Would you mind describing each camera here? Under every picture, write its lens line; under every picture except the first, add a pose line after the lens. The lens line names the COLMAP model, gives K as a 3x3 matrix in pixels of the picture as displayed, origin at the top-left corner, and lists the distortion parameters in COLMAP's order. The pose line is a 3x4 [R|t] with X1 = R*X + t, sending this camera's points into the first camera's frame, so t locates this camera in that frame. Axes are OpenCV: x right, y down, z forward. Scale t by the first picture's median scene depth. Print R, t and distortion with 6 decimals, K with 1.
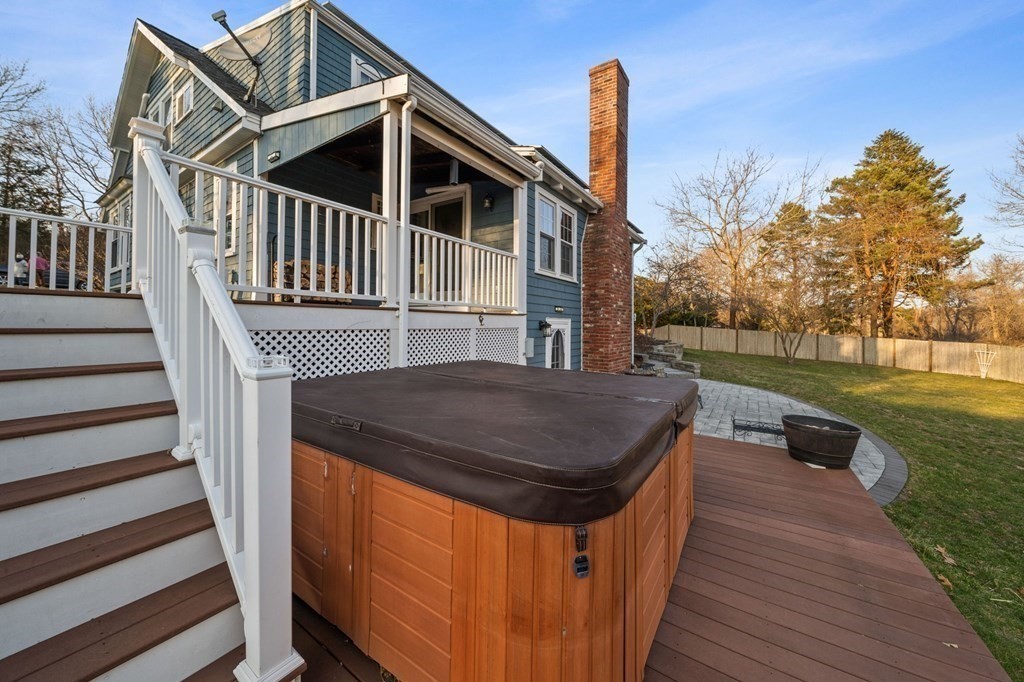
lens RADIAL K [[361.2, 0, 517.8], [0, 361.2, 326.2], [0, 0, 1]] dist [-0.008226, -0.000051]
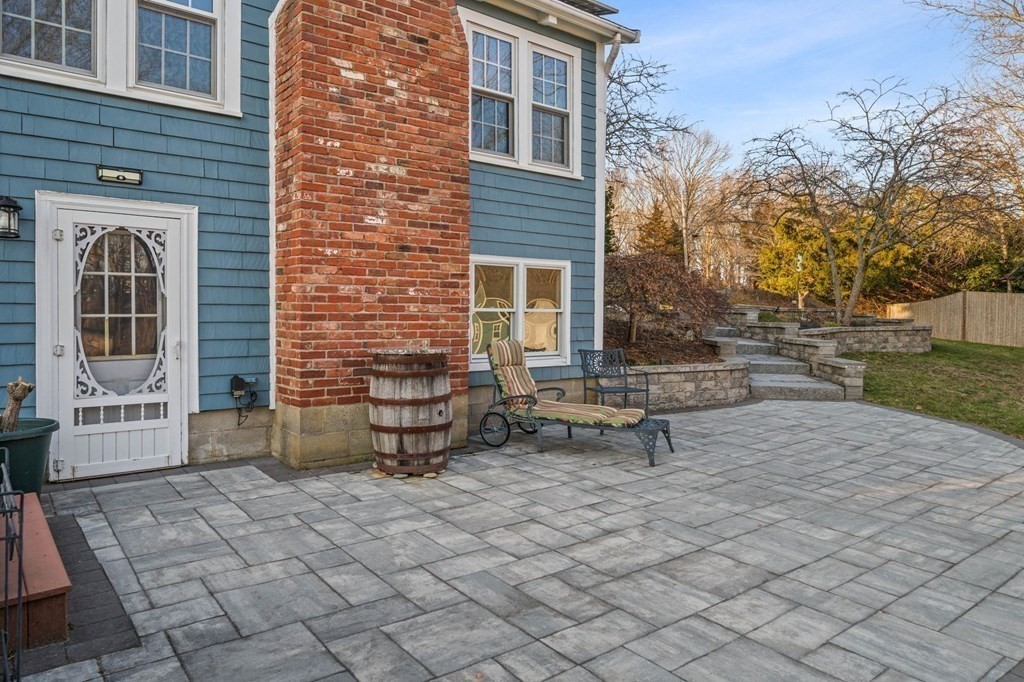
lens RADIAL K [[659.1, 0, 515.8], [0, 659.1, 322.4], [0, 0, 1]] dist [0.000593, 0.001531]
pose [[0.949204, -0.001901, -0.314654, 0.167655], [0.005588, 0.999926, 0.010818, 0.023877], [0.314611, -0.012026, 0.949145, 0.105601]]
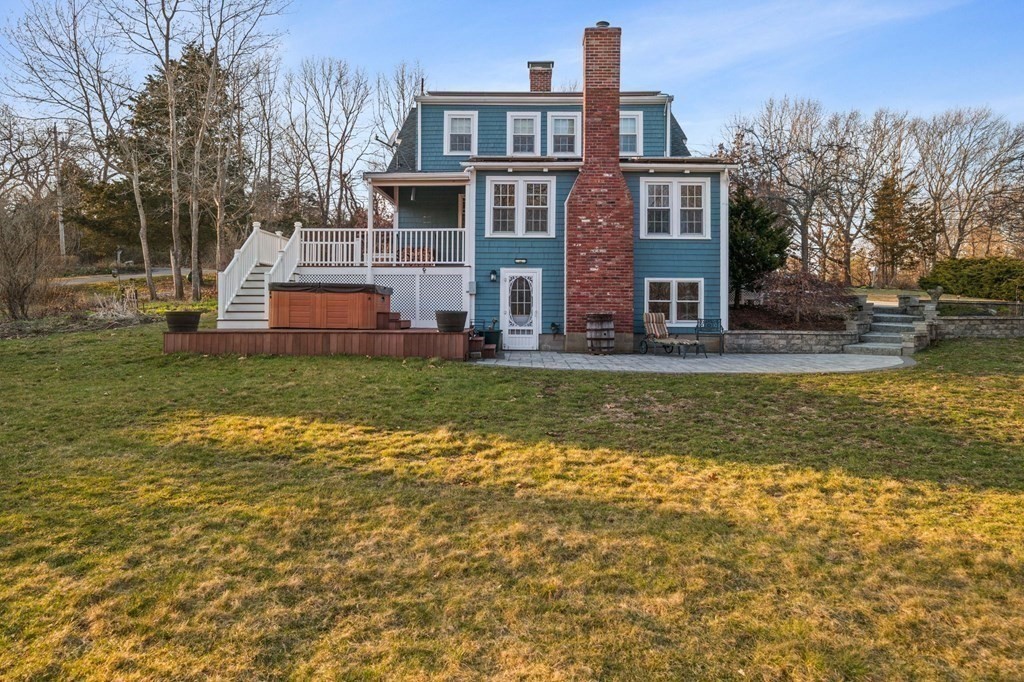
lens RADIAL K [[659.1, 0, 514.1], [0, 659.1, 331.7], [0, 0, 1]] dist [0.000593, 0.001531]
pose [[0.537302, 0.010978, -0.843318, 0.480061], [-0.002048, 0.999929, 0.011712, 0.041003], [0.843387, -0.004566, 0.537287, -0.067525]]
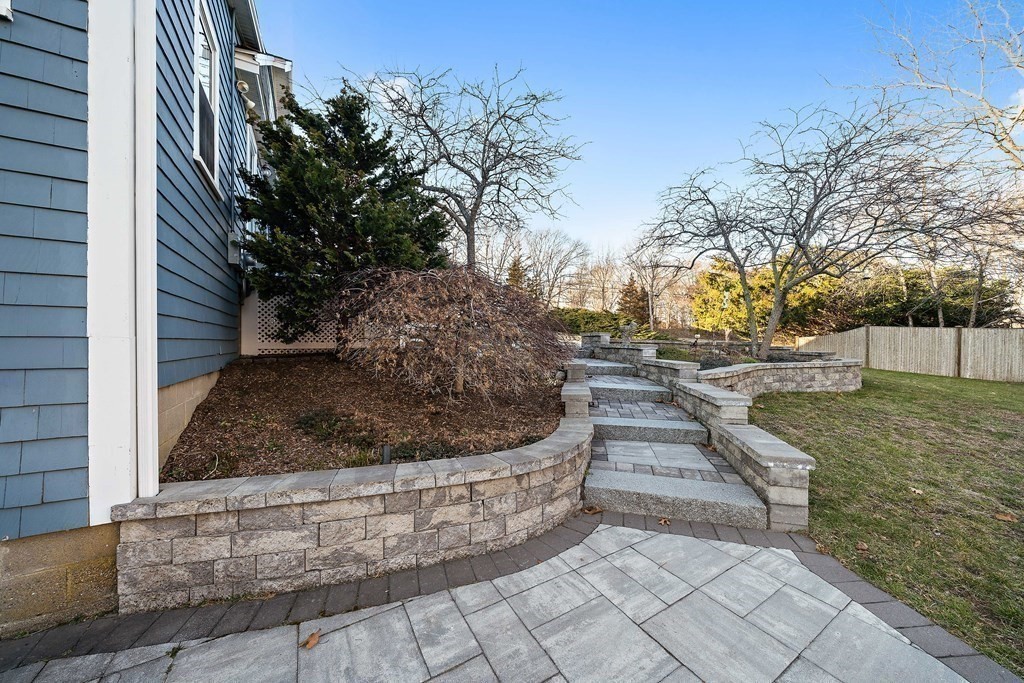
lens RADIAL K [[353.1, 0, 513.0], [0, 353.1, 346.6], [0, 0, 1]] dist [-0.002265, -0.000200]
pose [[0.893901, -0.007916, -0.448195, 0.200681], [0.010626, 0.999937, 0.003533, 0.020315], [0.448139, -0.007921, 0.893929, 0.347386]]
